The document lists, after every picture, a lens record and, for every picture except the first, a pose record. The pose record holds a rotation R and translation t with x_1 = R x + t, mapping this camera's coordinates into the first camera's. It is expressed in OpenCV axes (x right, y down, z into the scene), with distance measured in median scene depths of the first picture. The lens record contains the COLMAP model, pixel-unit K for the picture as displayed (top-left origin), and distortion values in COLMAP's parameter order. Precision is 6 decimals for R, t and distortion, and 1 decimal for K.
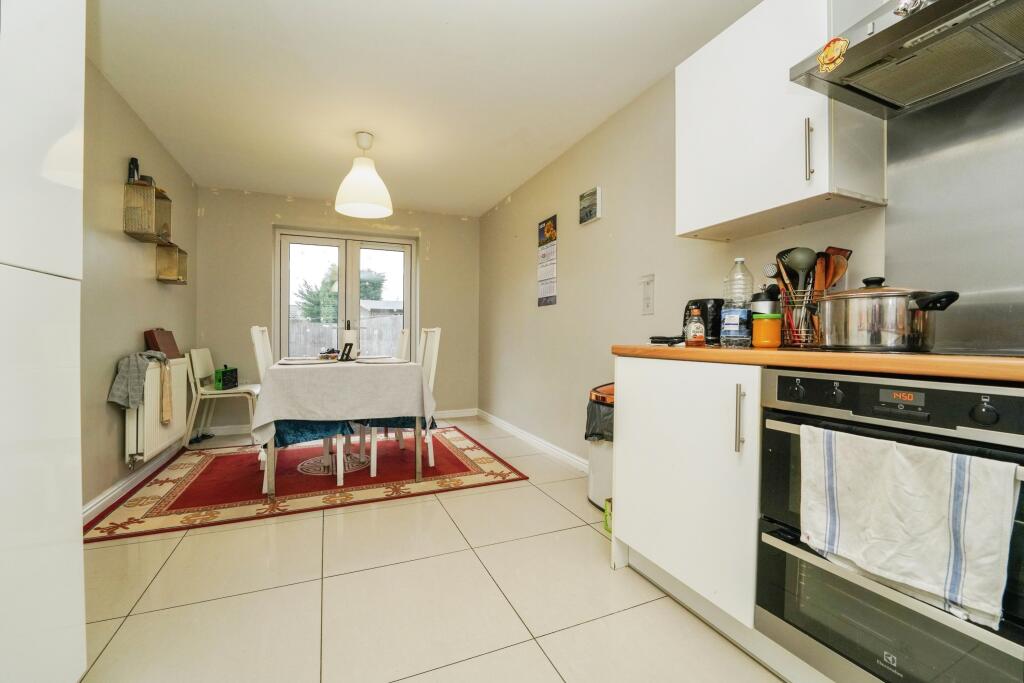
lens RADIAL K [[422.0, 0, 505.2], [0, 422.0, 329.5], [0, 0, 1]] dist [-0.021971, 0.000337]
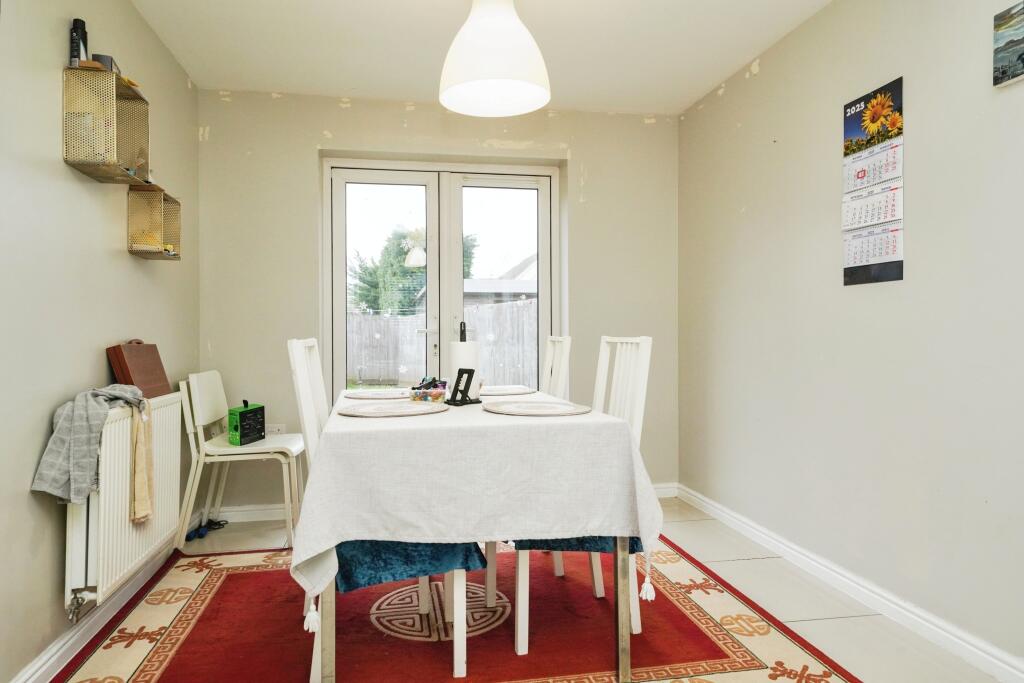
lens RADIAL K [[689.7, 0, 490.0], [0, 689.7, 321.9], [0, 0, 1]] dist [0.037352, -0.001589]
pose [[0.967745, -0.007268, -0.251826, -0.138628], [0.006706, 0.999973, -0.003092, -0.020325], [0.251842, 0.001304, 0.967767, 0.217417]]
